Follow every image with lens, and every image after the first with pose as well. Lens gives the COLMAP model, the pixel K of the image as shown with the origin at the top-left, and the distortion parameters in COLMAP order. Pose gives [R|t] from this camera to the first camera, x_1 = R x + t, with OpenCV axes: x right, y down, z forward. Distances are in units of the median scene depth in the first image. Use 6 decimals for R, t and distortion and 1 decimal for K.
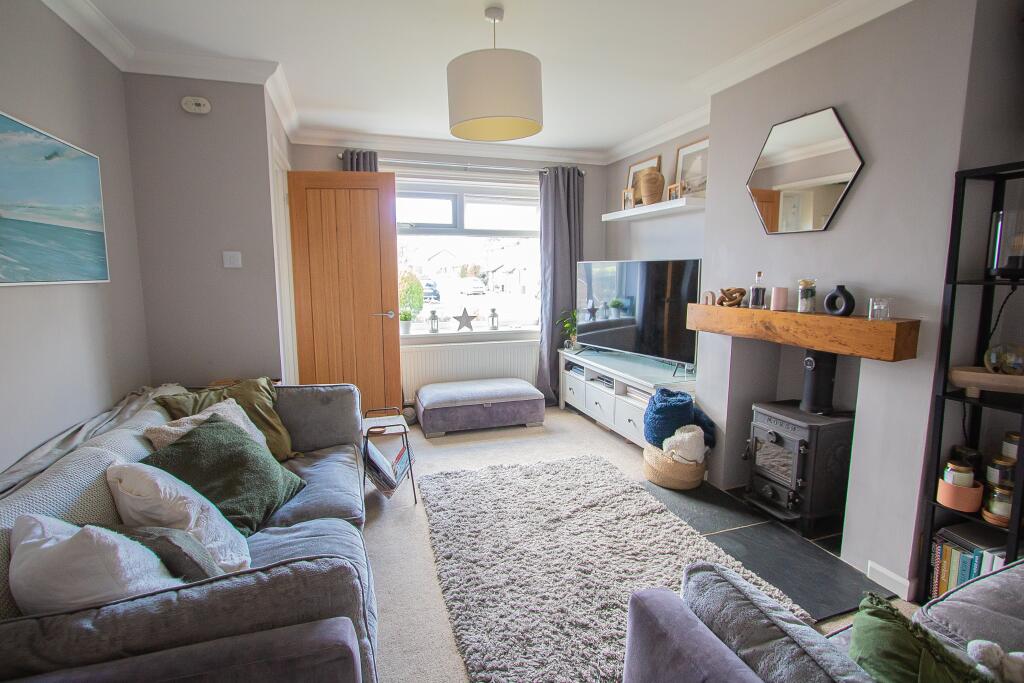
lens RADIAL K [[478.2, 0, 499.5], [0, 478.2, 338.1], [0, 0, 1]] dist [-0.004174, -0.000266]
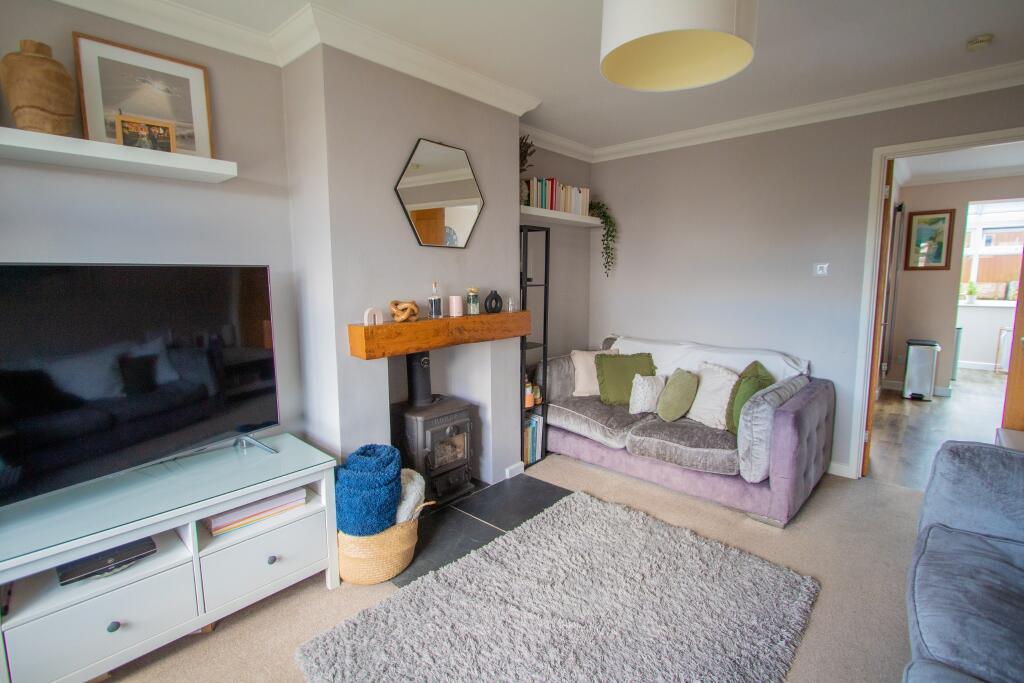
lens RADIAL K [[478.2, 0, 499.5], [0, 478.2, 338.1], [0, 0, 1]] dist [-0.004174, -0.000266]
pose [[-0.491843, -0.104684, 0.864368, -0.467815], [0.131947, 0.972319, 0.192838, -0.226268], [-0.860628, 0.208897, -0.464415, 1.549626]]
